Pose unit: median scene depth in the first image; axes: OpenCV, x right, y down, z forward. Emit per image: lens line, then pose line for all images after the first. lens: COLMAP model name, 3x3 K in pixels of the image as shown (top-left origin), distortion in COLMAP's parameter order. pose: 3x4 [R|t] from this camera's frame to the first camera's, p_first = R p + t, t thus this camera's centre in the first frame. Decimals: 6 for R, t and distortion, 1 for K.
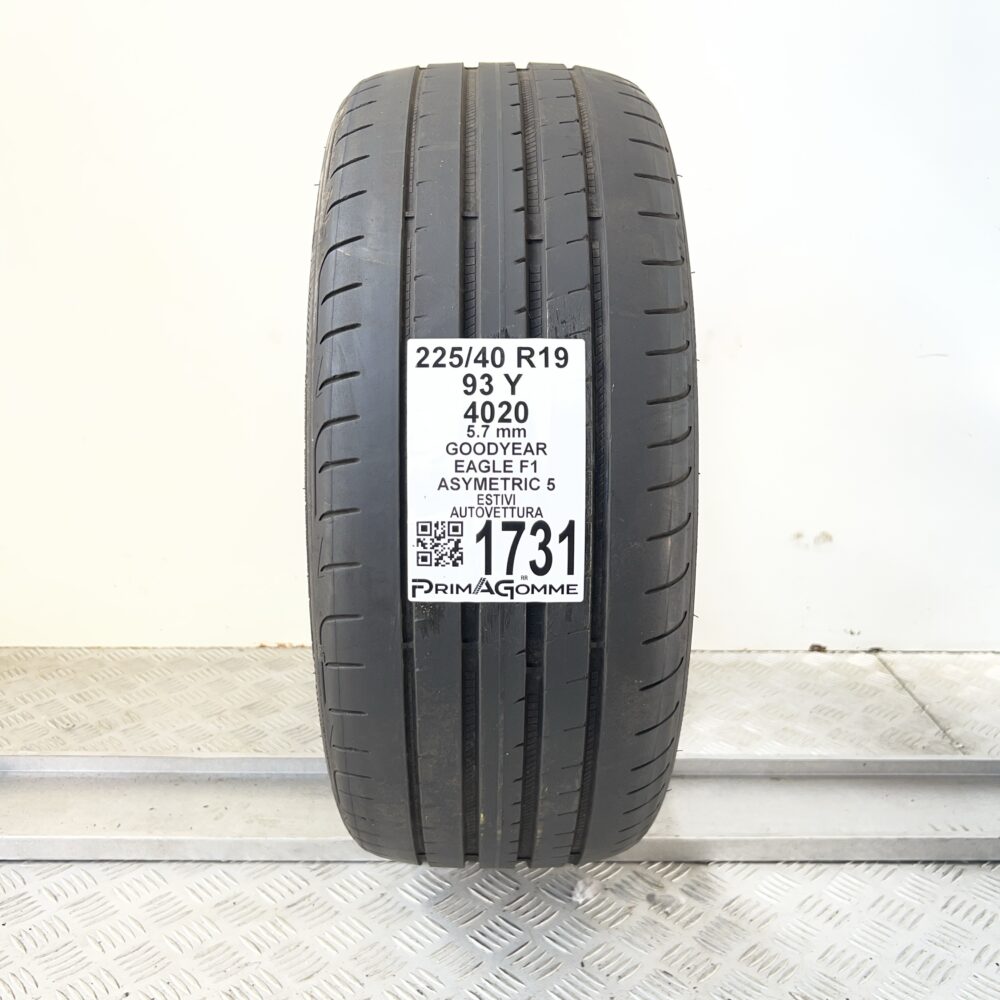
lens RADIAL K [[963.7, 0, 496.1], [0, 963.7, 502.8], [0, 0, 1]] dist [0.020910, 0.000000]
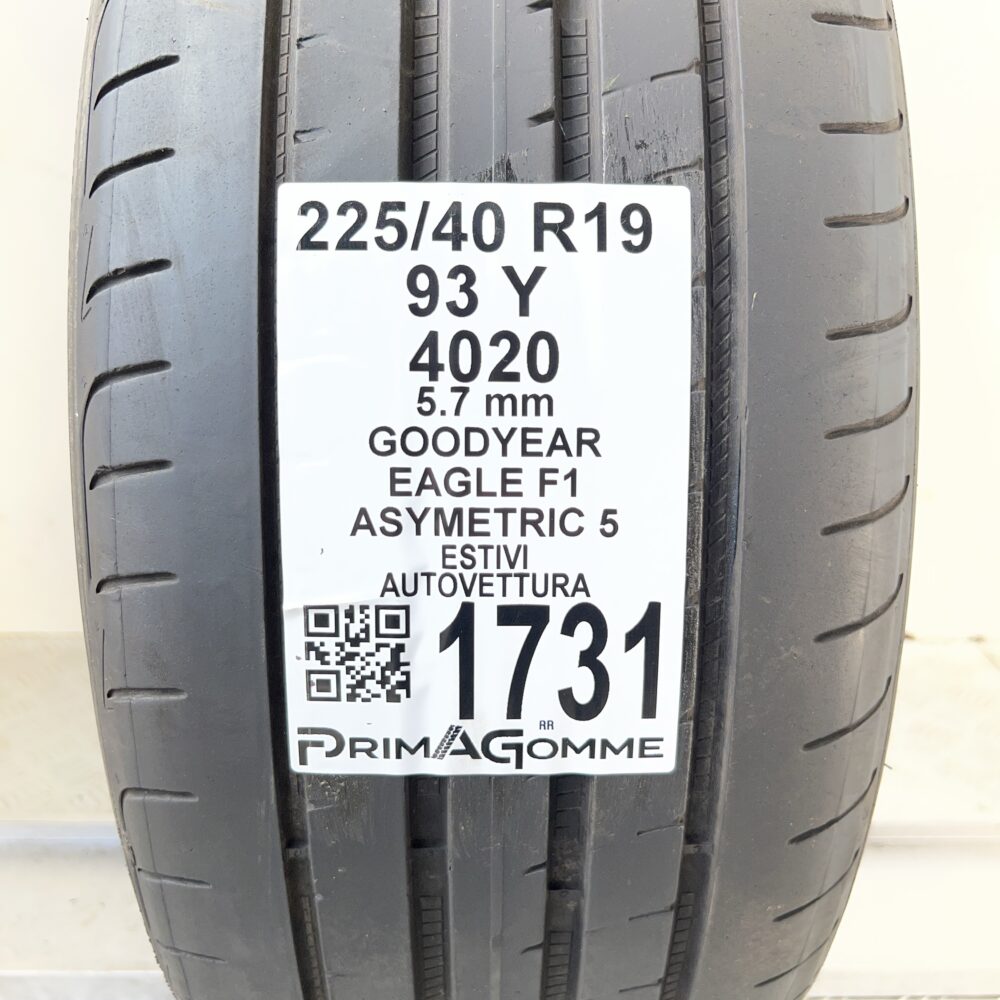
lens RADIAL K [[963.7, 0, 506.6], [0, 963.7, 496.1], [0, 0, 1]] dist [0.020910, 0.000000]
pose [[0.999818, 0.001287, 0.019015, 0.001749], [-0.002703, 0.997208, 0.074622, -0.062943], [-0.018866, -0.074660, 0.997031, 0.555328]]
